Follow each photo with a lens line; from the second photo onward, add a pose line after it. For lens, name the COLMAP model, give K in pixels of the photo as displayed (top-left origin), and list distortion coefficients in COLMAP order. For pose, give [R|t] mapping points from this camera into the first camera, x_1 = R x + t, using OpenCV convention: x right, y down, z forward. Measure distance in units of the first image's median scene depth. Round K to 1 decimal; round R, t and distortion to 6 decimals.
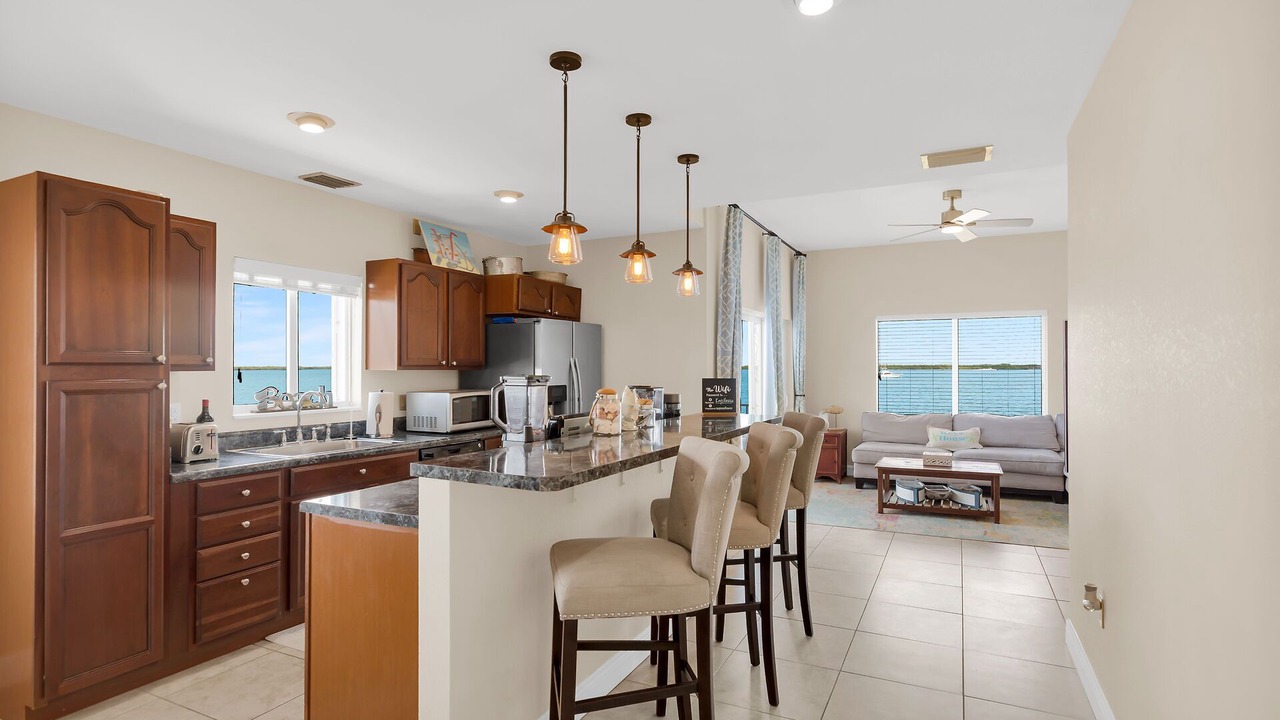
lens RADIAL K [[618.4, 0, 646.2], [0, 618.4, 363.1], [0, 0, 1]] dist [-0.001192, 0.000312]
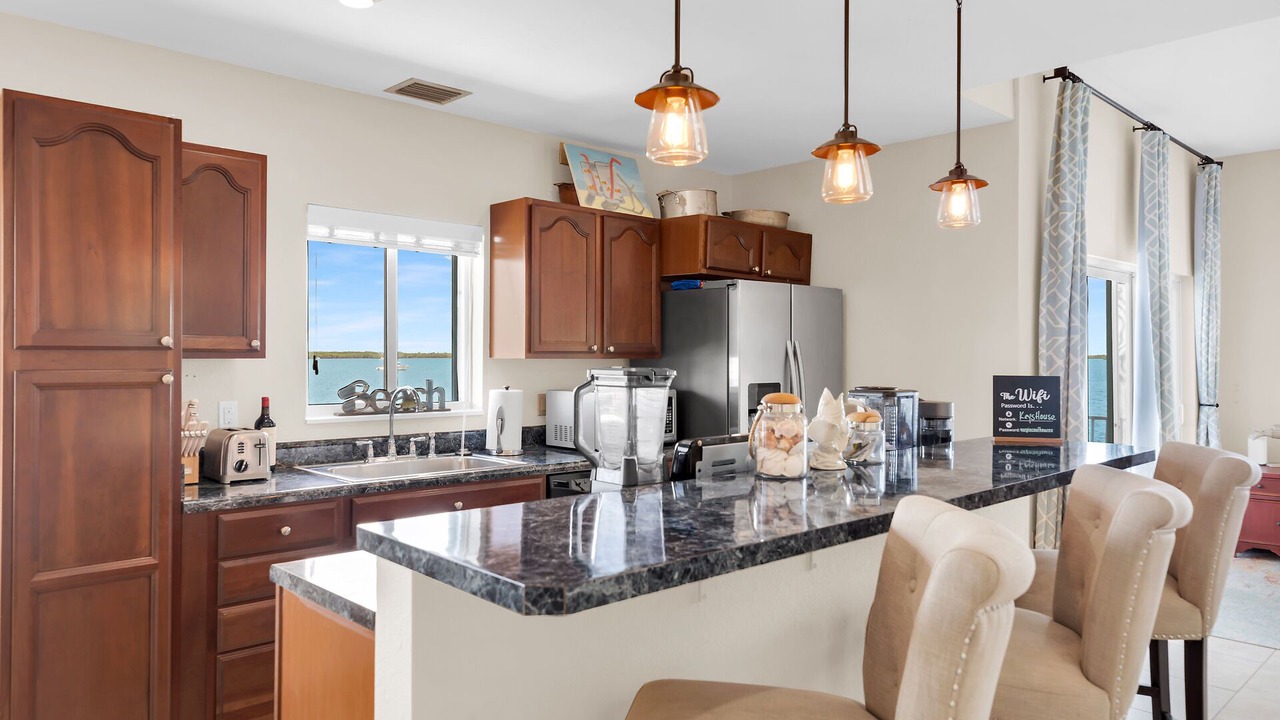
lens RADIAL K [[842.0, 0, 655.9], [0, 842.0, 349.4], [0, 0, 1]] dist [0.012851, 0.000670]
pose [[0.942346, 0.000775, -0.334640, 0.058258], [-0.000986, 0.999999, -0.000460, 0.001683], [0.334640, 0.000763, 0.942346, 0.176106]]
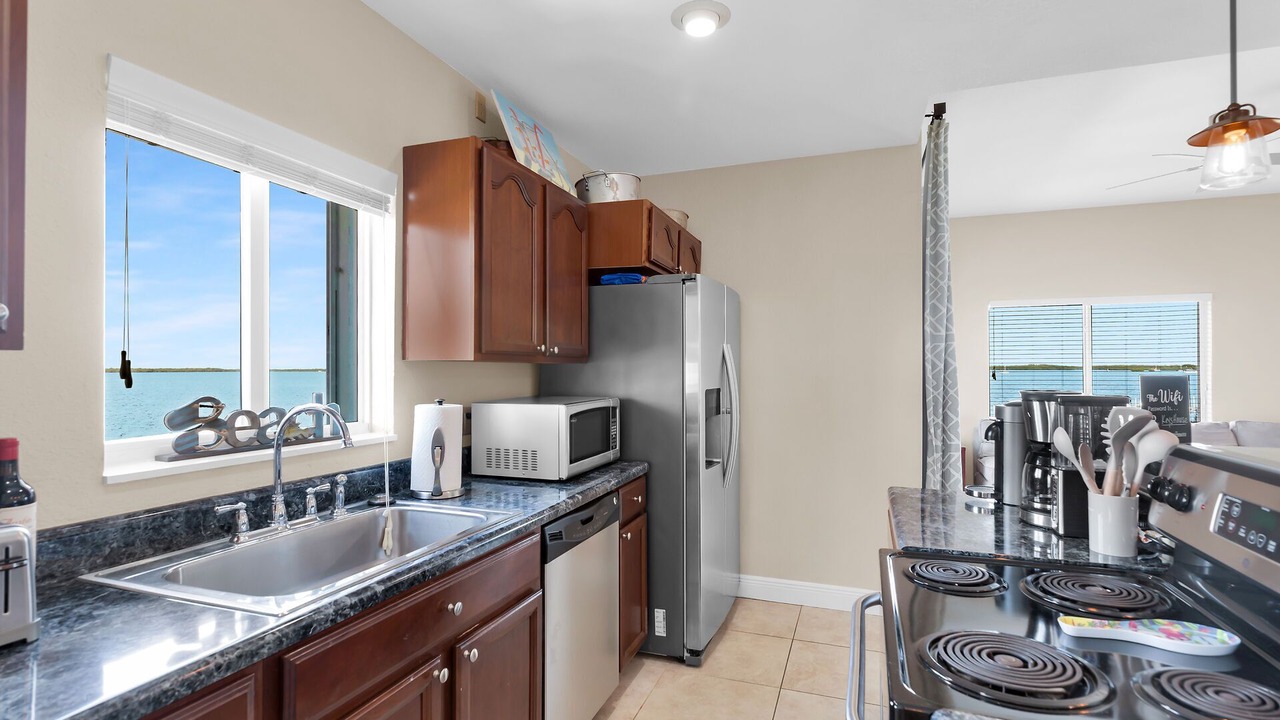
lens RADIAL K [[618.4, 0, 658.7], [0, 618.4, 365.1], [0, 0, 1]] dist [-0.001192, 0.000312]
pose [[0.994565, 0.000263, 0.104119, -0.343750], [-0.000520, 0.999997, 0.002448, 0.015571], [-0.104118, -0.002489, 0.994562, 0.546981]]
